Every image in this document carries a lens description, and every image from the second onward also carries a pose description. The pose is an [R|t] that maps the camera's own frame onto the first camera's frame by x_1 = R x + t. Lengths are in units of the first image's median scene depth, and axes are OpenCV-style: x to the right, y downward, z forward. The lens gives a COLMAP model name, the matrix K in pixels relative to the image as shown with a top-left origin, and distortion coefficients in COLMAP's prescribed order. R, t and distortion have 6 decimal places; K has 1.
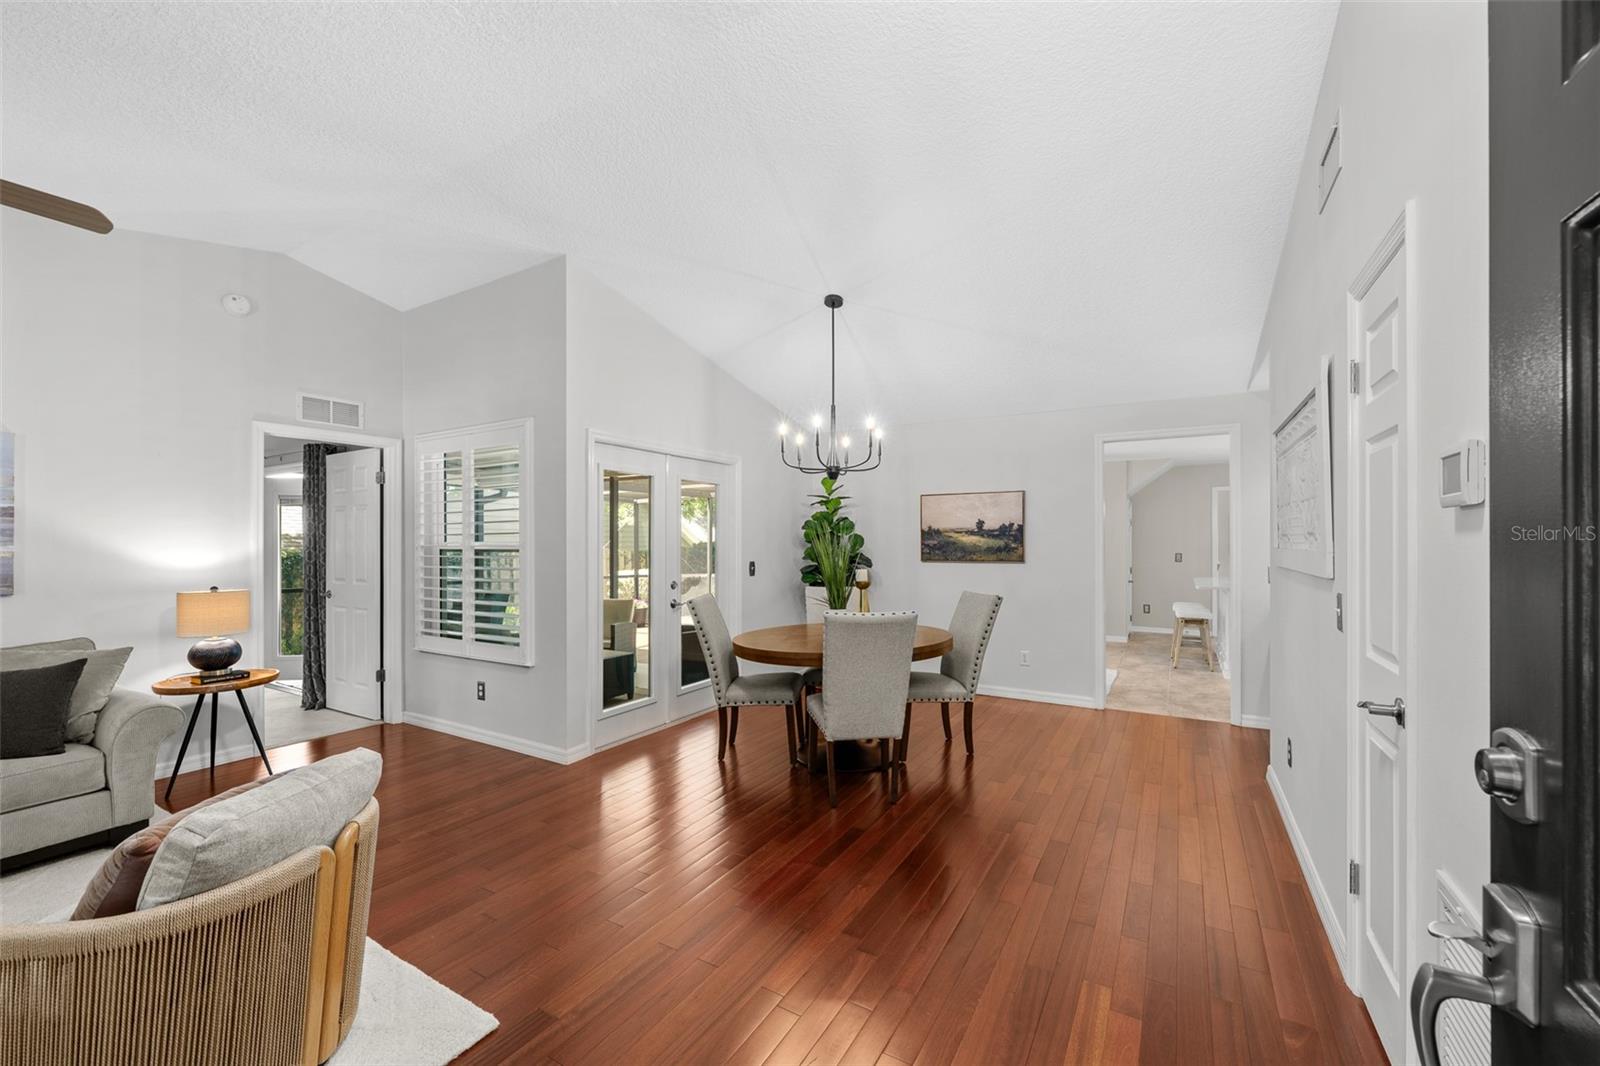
lens RADIAL K [[636.7, 0, 800.0], [0, 636.7, 534.7], [0, 0, 1]] dist [-0.000767, 0.000291]
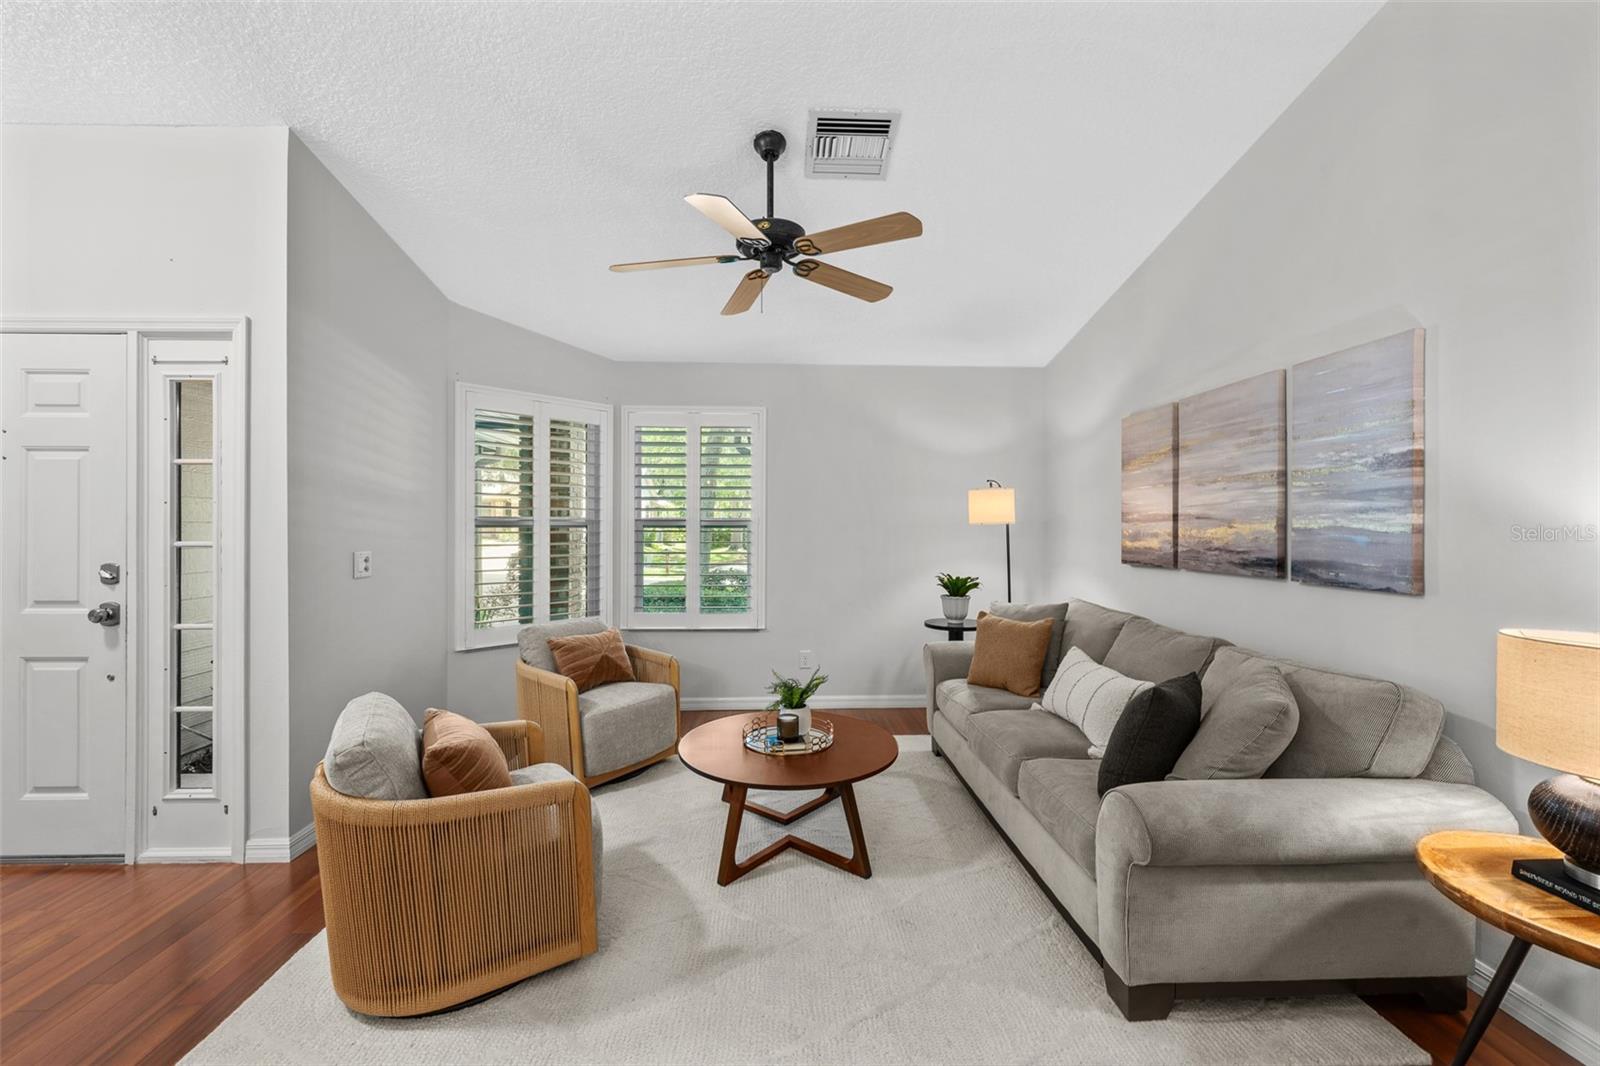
lens RADIAL K [[636.7, 0, 804.1], [0, 636.7, 526.8], [0, 0, 1]] dist [-0.000767, 0.000291]
pose [[-0.840396, 0.002173, -0.541968, -0.330626], [0.006790, 0.999956, -0.006518, 0.023813], [0.541930, -0.009158, -0.840374, 0.954257]]
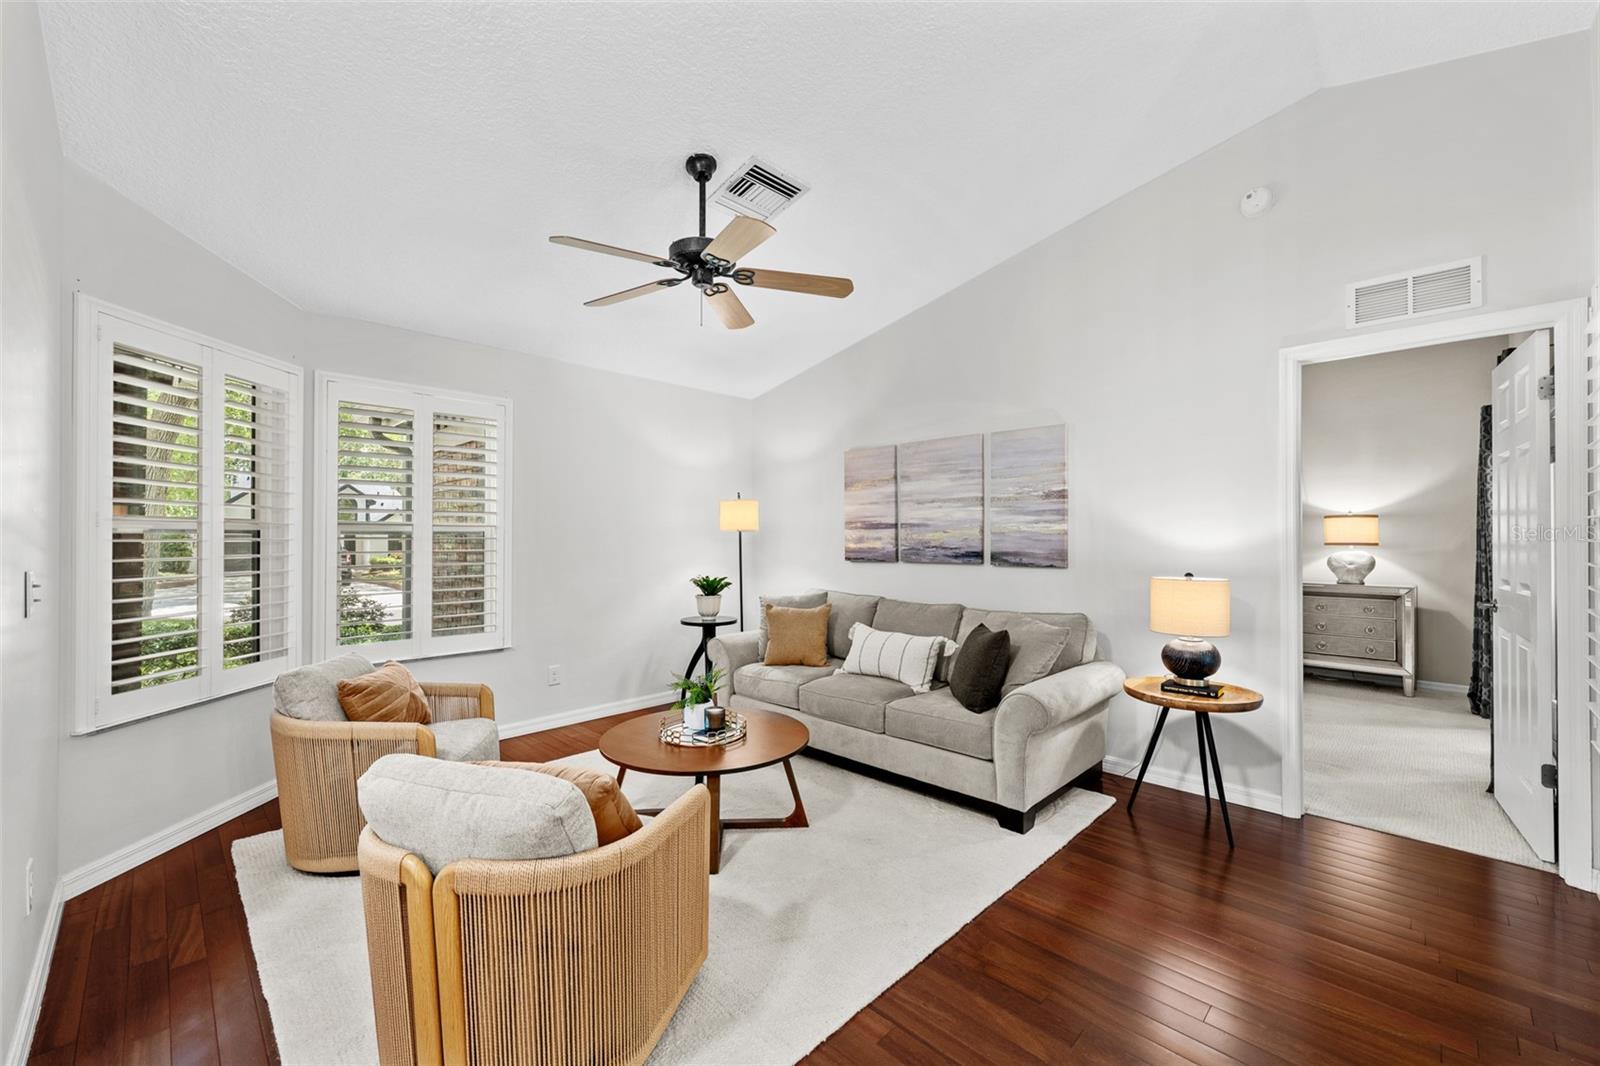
lens RADIAL K [[636.7, 0, 792.8], [0, 636.7, 534.2], [0, 0, 1]] dist [-0.000767, 0.000291]
pose [[-0.254687, -0.001101, -0.967023, -0.020931], [0.011632, 0.999924, -0.004202, 0.027603], [0.966954, -0.012318, -0.254655, 0.656995]]
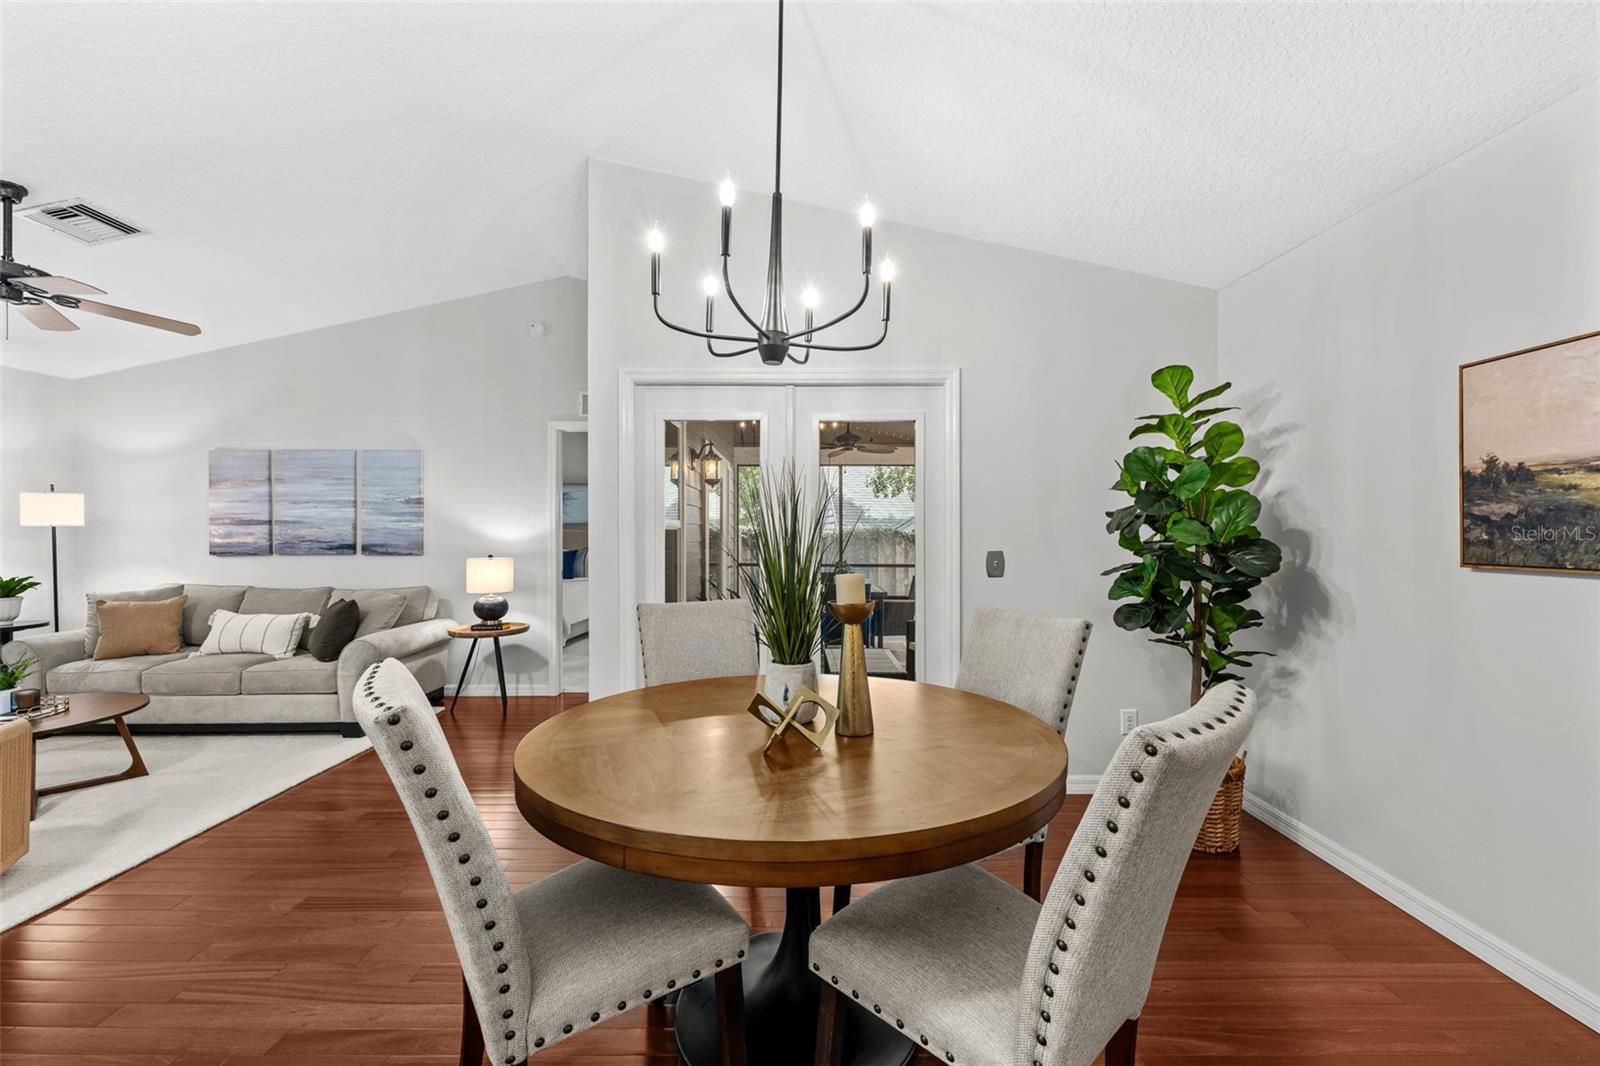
lens RADIAL K [[636.7, 0, 802.0], [0, 636.7, 530.4], [0, 0, 1]] dist [-0.000767, 0.000291]
pose [[0.511568, 0.001511, -0.859241, 0.447484], [0.008684, 0.999938, 0.006929, 0.026202], [0.859199, -0.011006, 0.511523, 0.802758]]
